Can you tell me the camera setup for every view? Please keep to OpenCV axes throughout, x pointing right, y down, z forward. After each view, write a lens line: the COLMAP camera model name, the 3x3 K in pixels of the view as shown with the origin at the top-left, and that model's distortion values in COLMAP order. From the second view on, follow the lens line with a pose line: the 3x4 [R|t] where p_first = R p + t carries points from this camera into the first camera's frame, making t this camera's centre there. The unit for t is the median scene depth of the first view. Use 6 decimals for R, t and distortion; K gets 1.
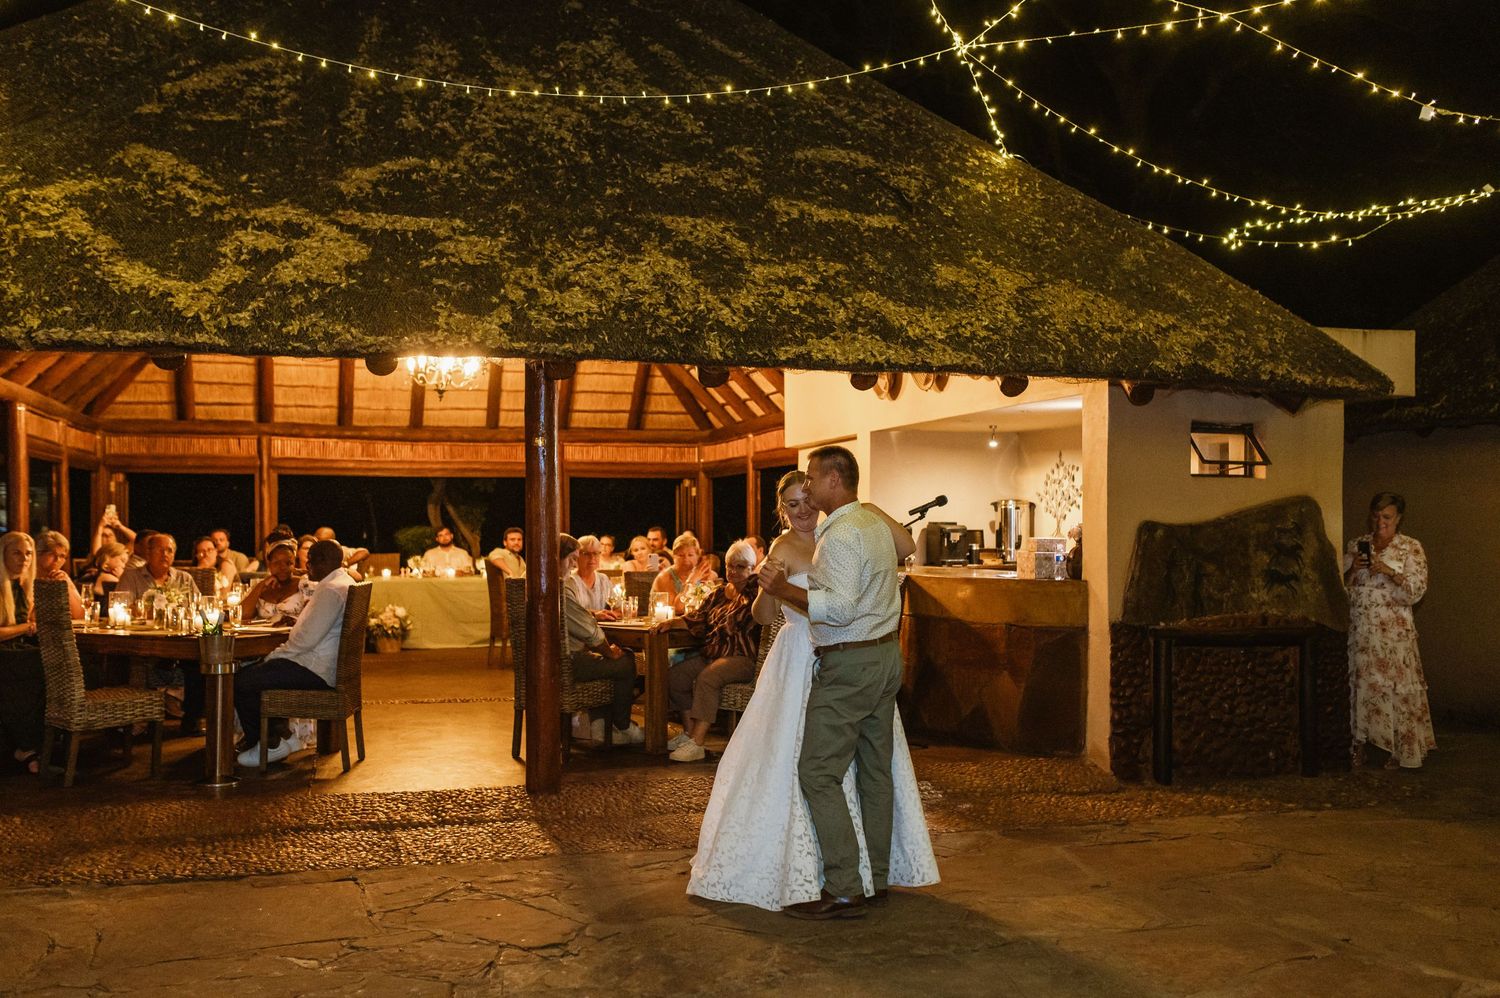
lens RADIAL K [[1425.8, 0, 748.2], [0, 1425.8, 502.6], [0, 0, 1]] dist [0.036600, 0.000000]
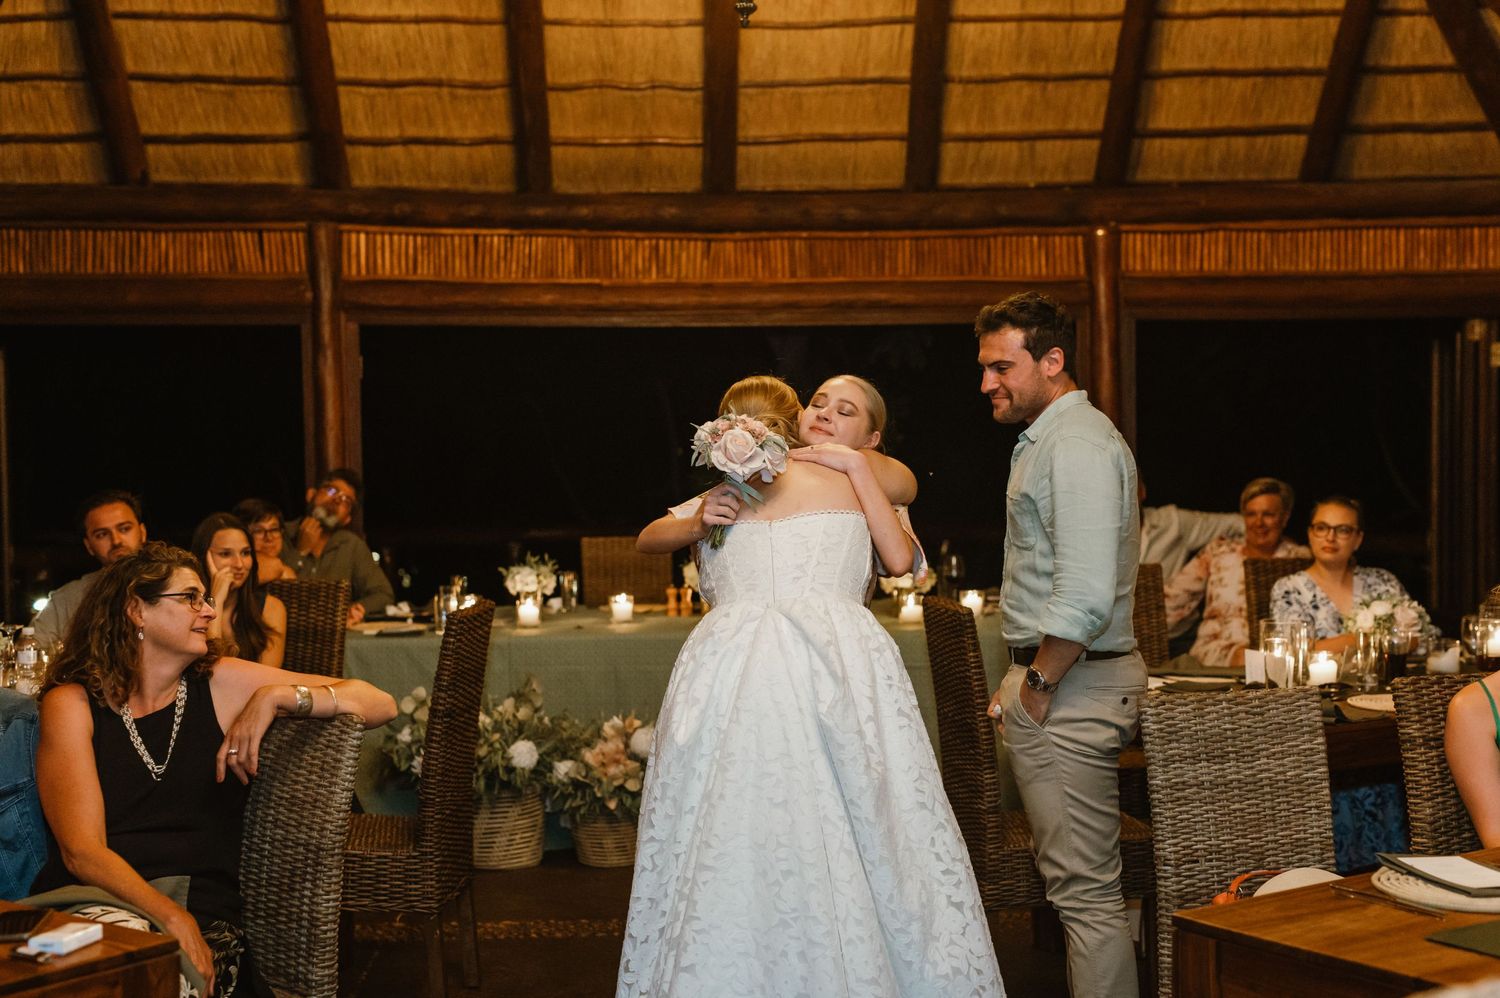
lens RADIAL K [[2021.1, 0, 755.8], [0, 2021.1, 494.8], [0, 0, 1]] dist [0.134830, 0.000000]
pose [[0.967083, 0.001505, -0.254455, -0.110601], [0.011511, 0.998700, 0.049654, -0.001036], [0.254199, -0.050948, 0.965809, 0.607643]]
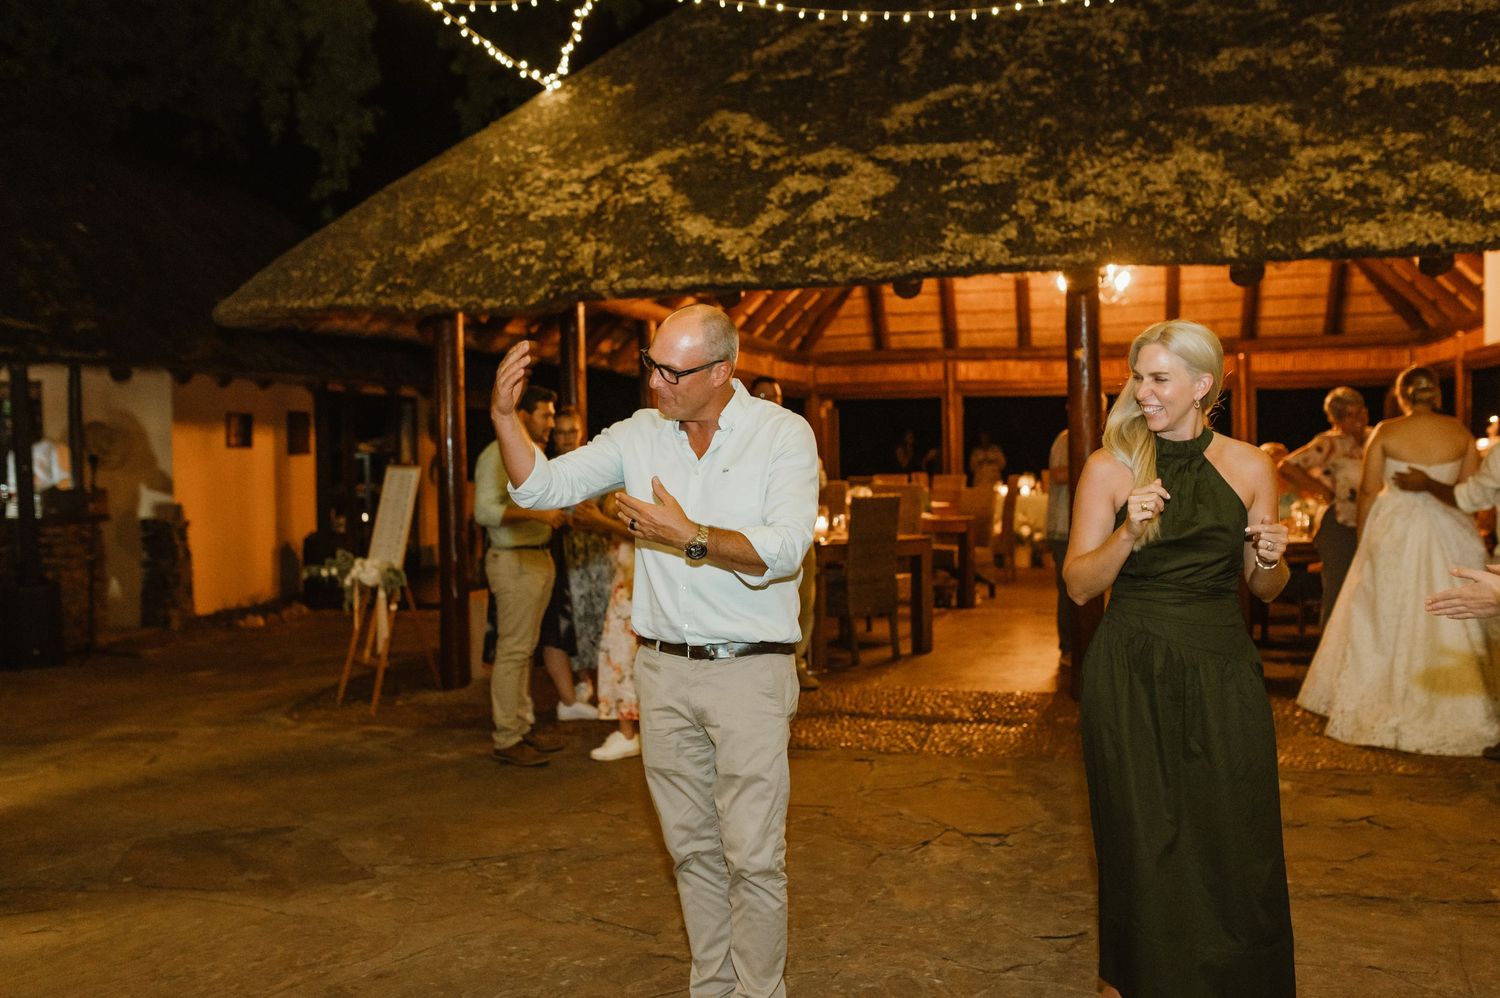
lens RADIAL K [[1425.8, 0, 746.6], [0, 1425.8, 506.3], [0, 0, 1]] dist [0.036600, 0.000000]
pose [[0.859310, 0.006168, -0.511418, 0.089997], [0.023496, 0.998396, 0.051520, 0.003698], [0.510915, -0.056288, 0.857786, 0.007514]]
